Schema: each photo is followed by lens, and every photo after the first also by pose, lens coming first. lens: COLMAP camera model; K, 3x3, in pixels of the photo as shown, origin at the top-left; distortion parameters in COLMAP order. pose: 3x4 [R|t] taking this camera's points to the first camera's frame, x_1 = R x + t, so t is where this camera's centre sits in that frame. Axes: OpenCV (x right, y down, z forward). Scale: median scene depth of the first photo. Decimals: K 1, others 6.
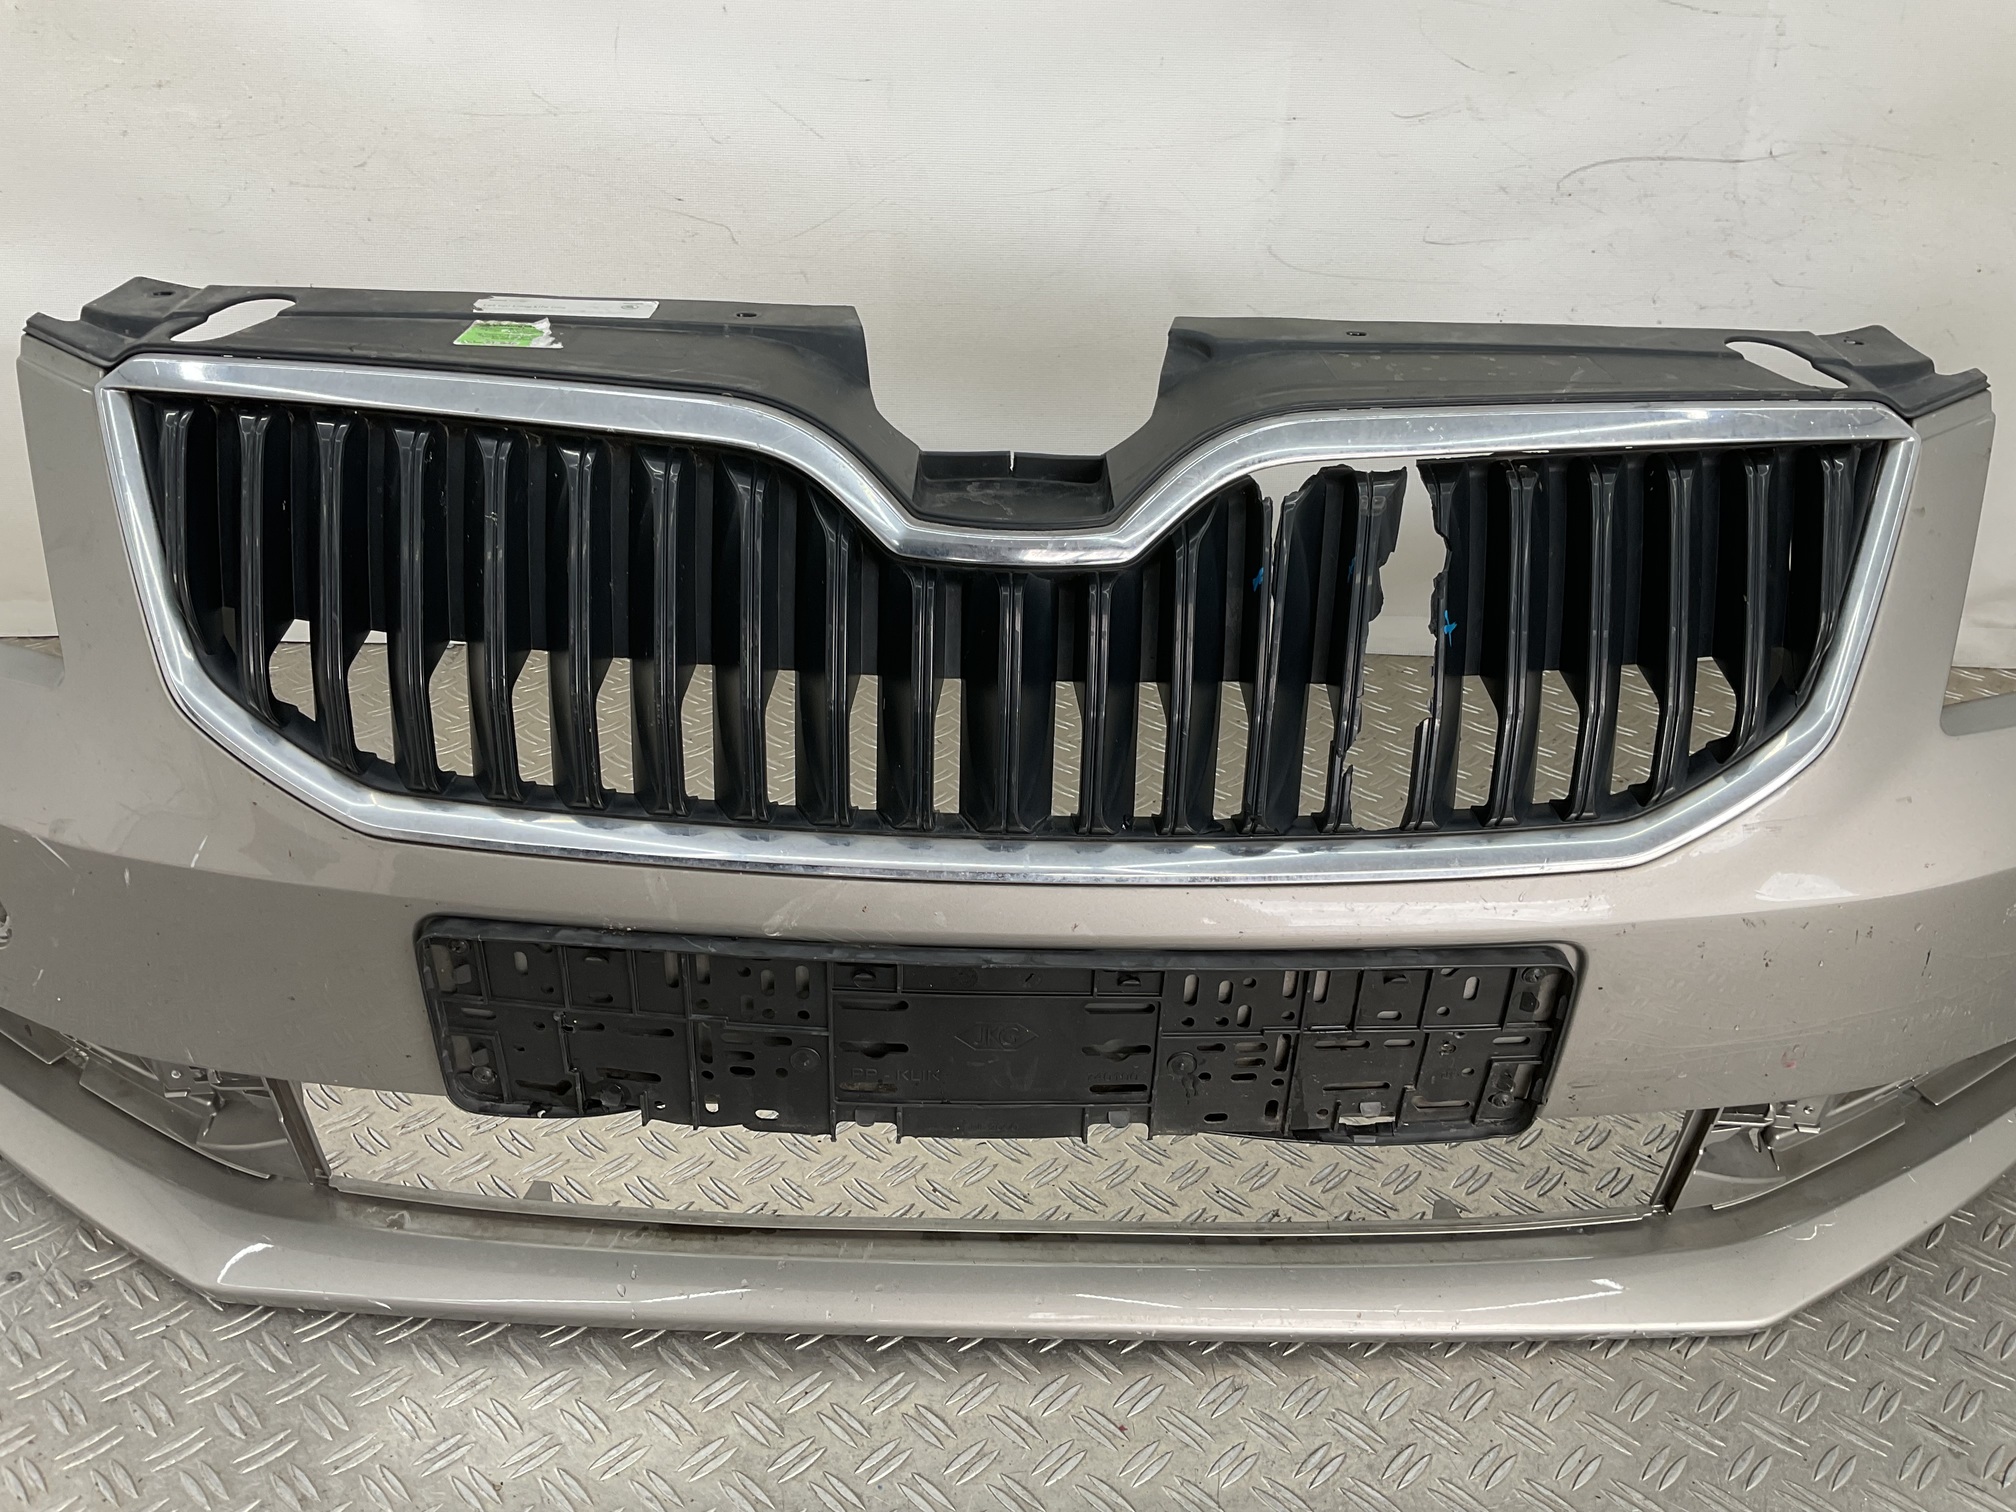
lens RADIAL K [[1671.8, 0, 1005.0], [0, 1671.8, 763.1], [0, 0, 1]] dist [0.073235, -0.146471]
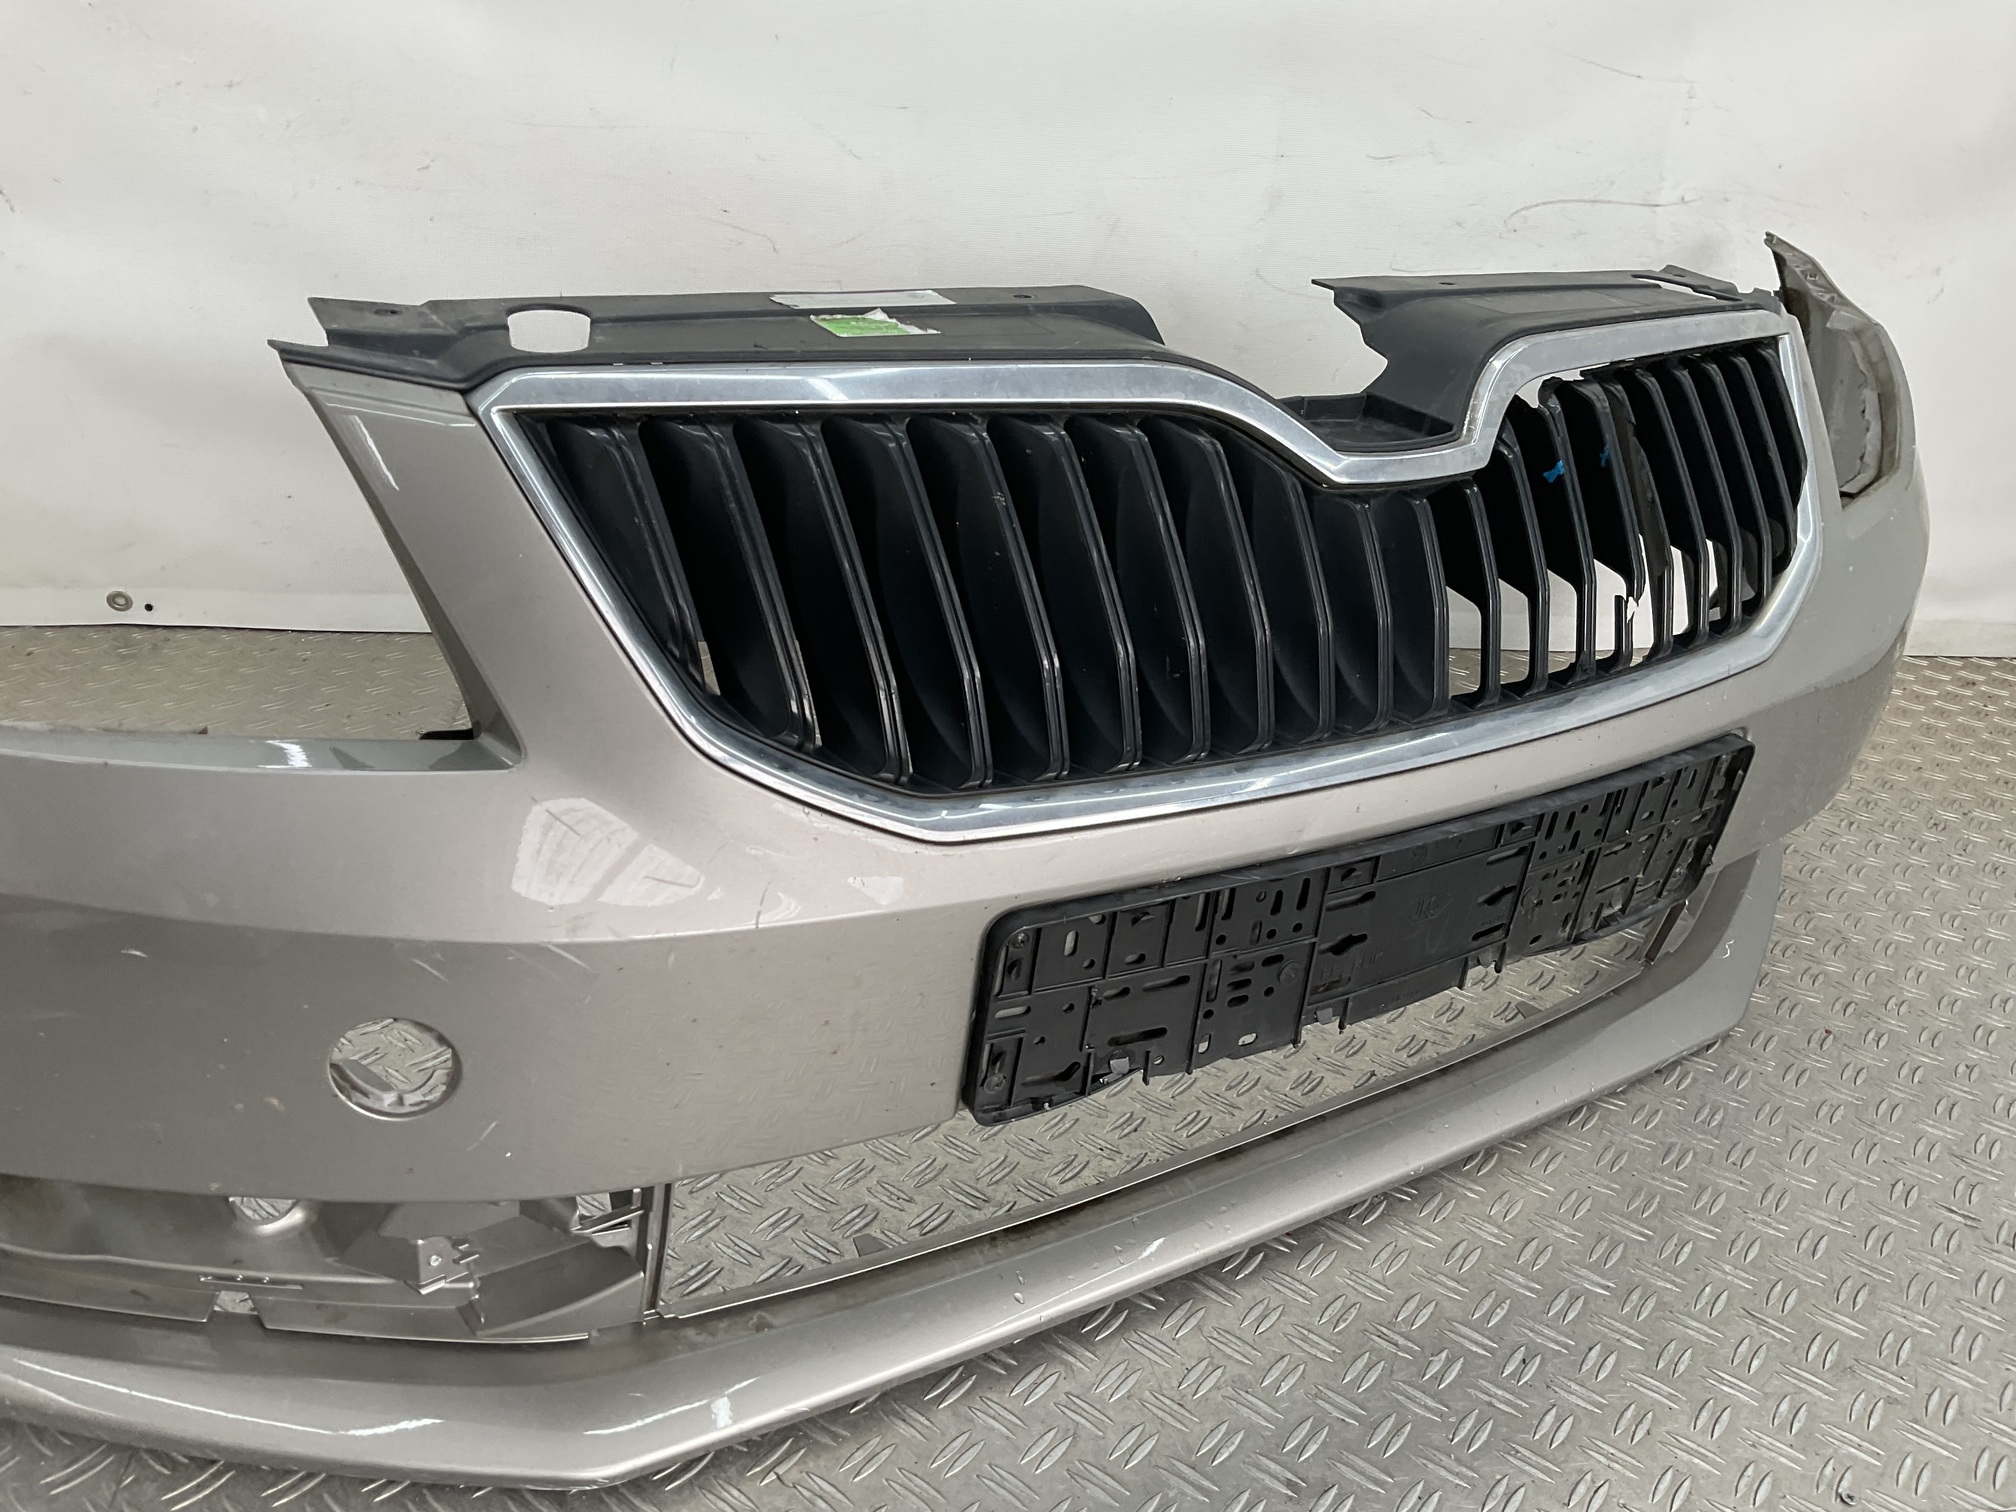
lens RADIAL K [[1671.8, 0, 997.2], [0, 1671.8, 753.9], [0, 0, 1]] dist [0.073235, -0.146471]
pose [[0.843208, -0.190335, 0.502765, -0.760503], [0.212898, 0.976990, 0.012806, -0.011148], [-0.493634, 0.096240, 0.864328, 0.155398]]
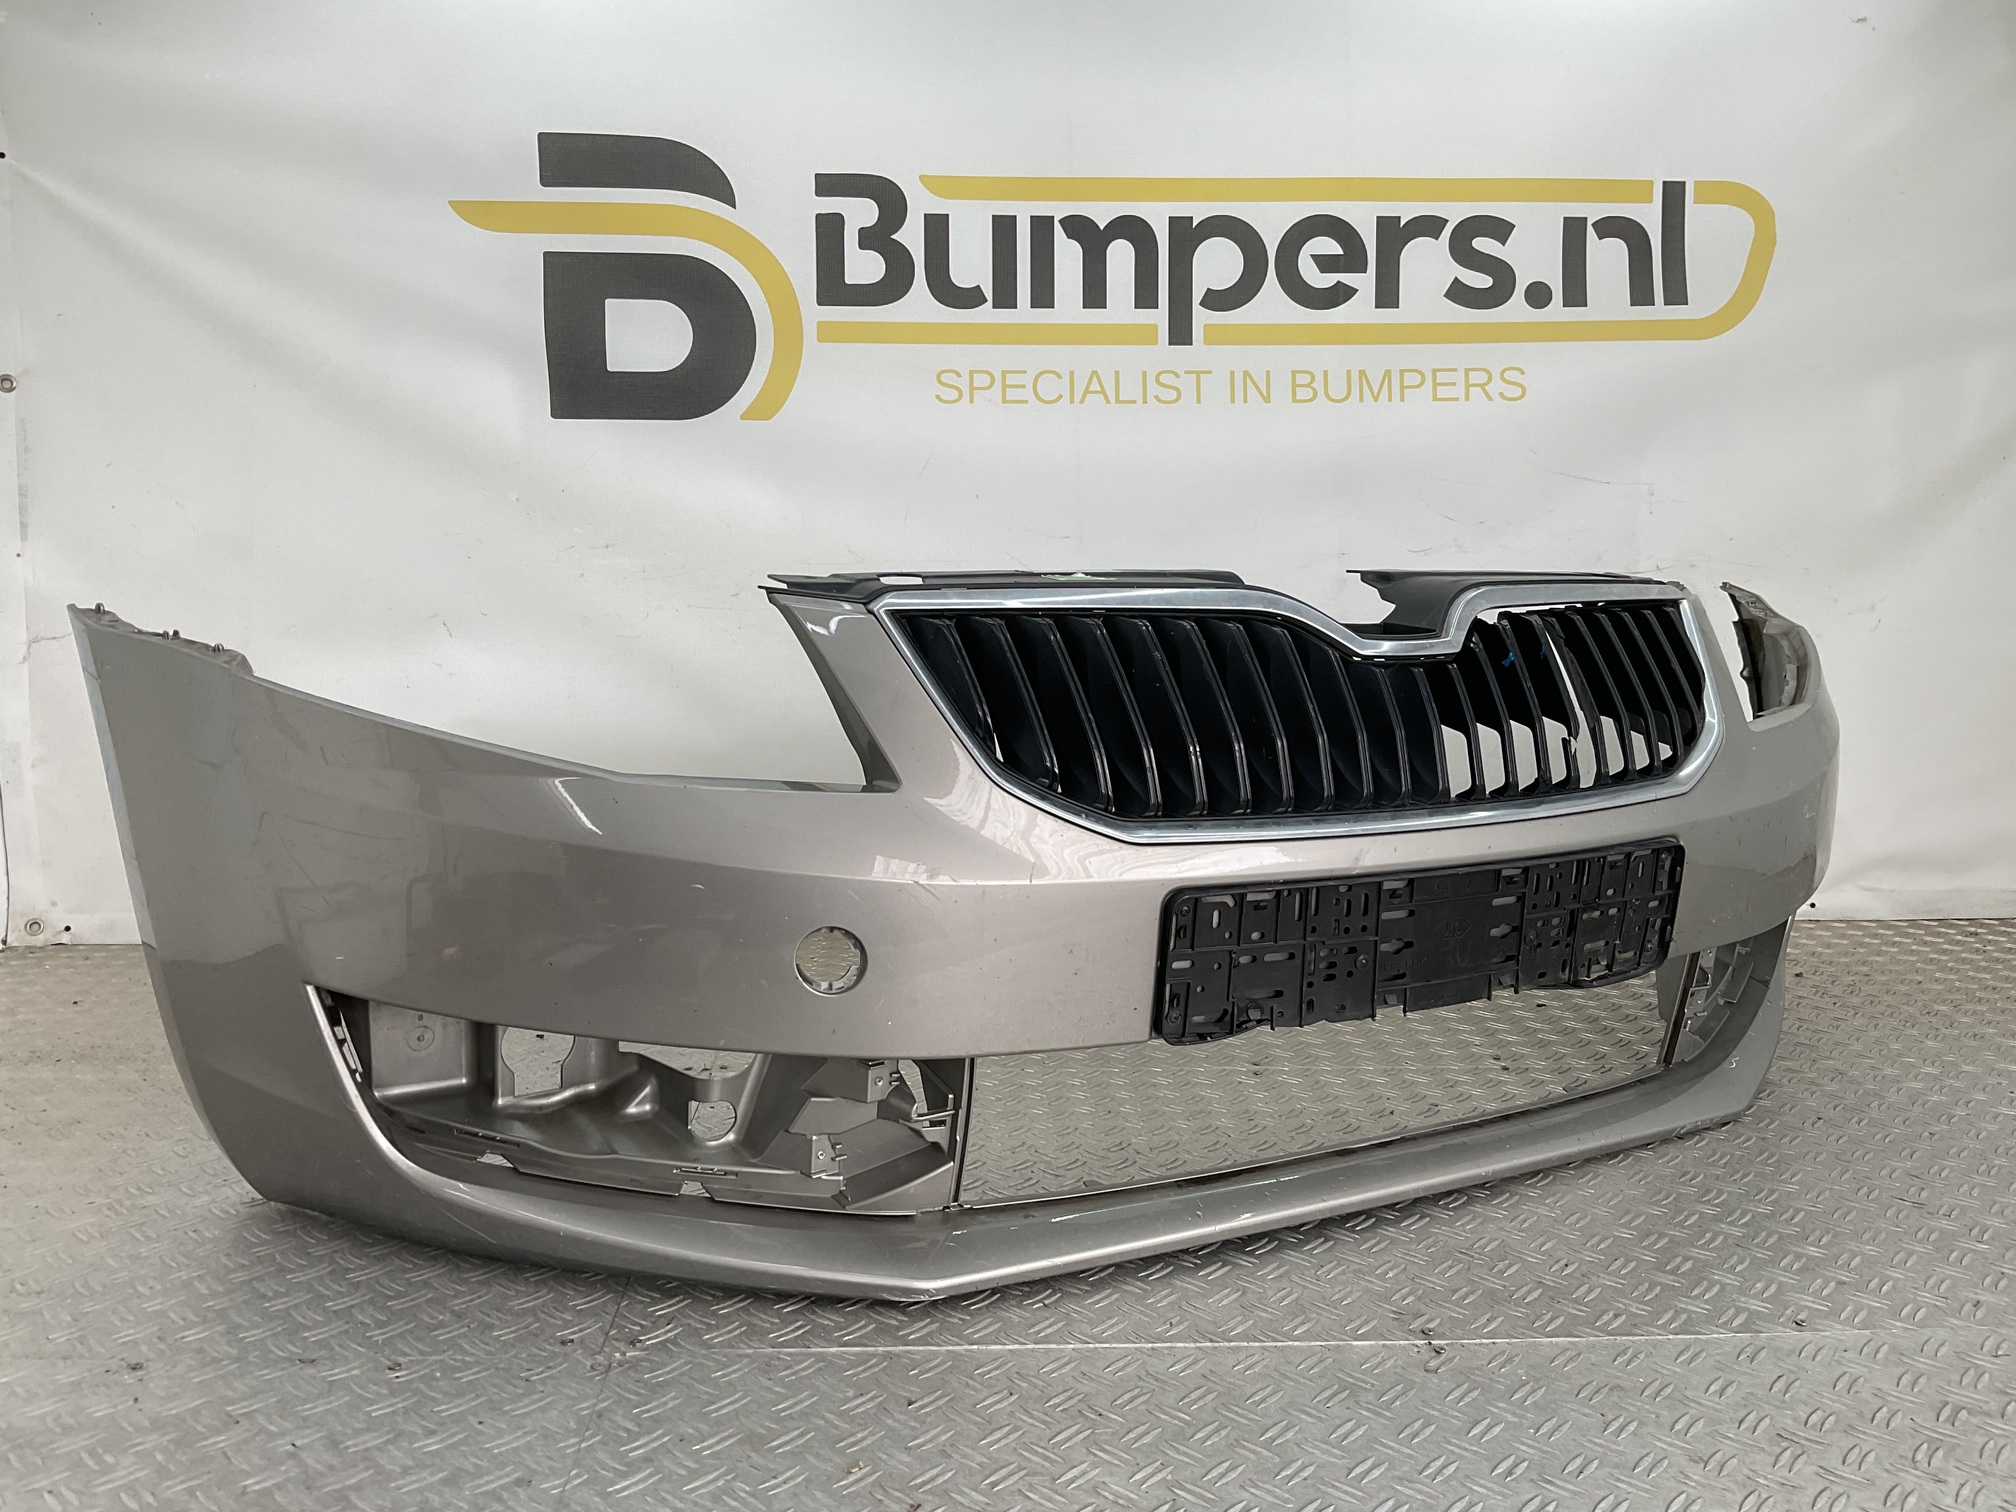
lens RADIAL K [[1671.8, 0, 983.7], [0, 1671.8, 758.9], [0, 0, 1]] dist [0.073235, -0.146471]
pose [[0.882666, -0.080197, 0.463107, -1.154179], [0.237178, 0.926676, -0.291579, 0.372376], [-0.405767, 0.367206, 0.836967, -0.285473]]
